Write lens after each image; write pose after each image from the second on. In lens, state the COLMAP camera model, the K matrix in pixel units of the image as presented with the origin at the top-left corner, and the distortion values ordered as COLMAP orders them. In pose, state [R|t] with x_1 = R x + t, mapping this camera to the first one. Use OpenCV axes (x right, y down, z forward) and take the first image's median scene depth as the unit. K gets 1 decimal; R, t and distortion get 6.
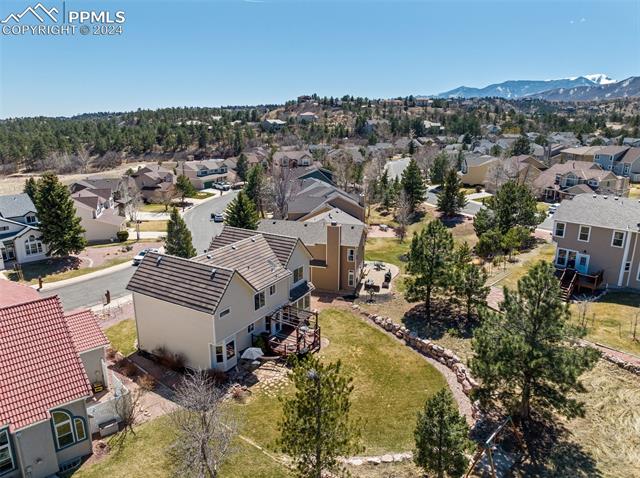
lens RADIAL K [[450.3, 0, 320.0], [0, 450.3, 239.0], [0, 0, 1]] dist [-0.035967, 0.003803]
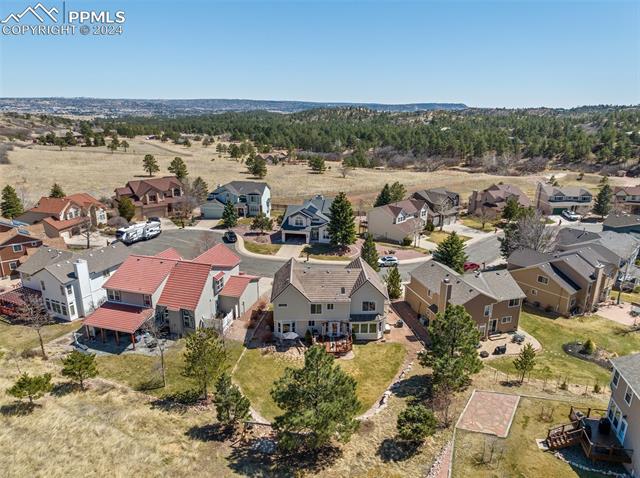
lens RADIAL K [[450.3, 0, 320.0], [0, 450.3, 239.0], [0, 0, 1]] dist [-0.035967, 0.003803]
pose [[0.536152, 0.247590, -0.806994, 0.267010], [-0.230305, 0.962653, 0.142336, -0.079739], [0.812096, 0.109541, 0.573150, 0.026792]]
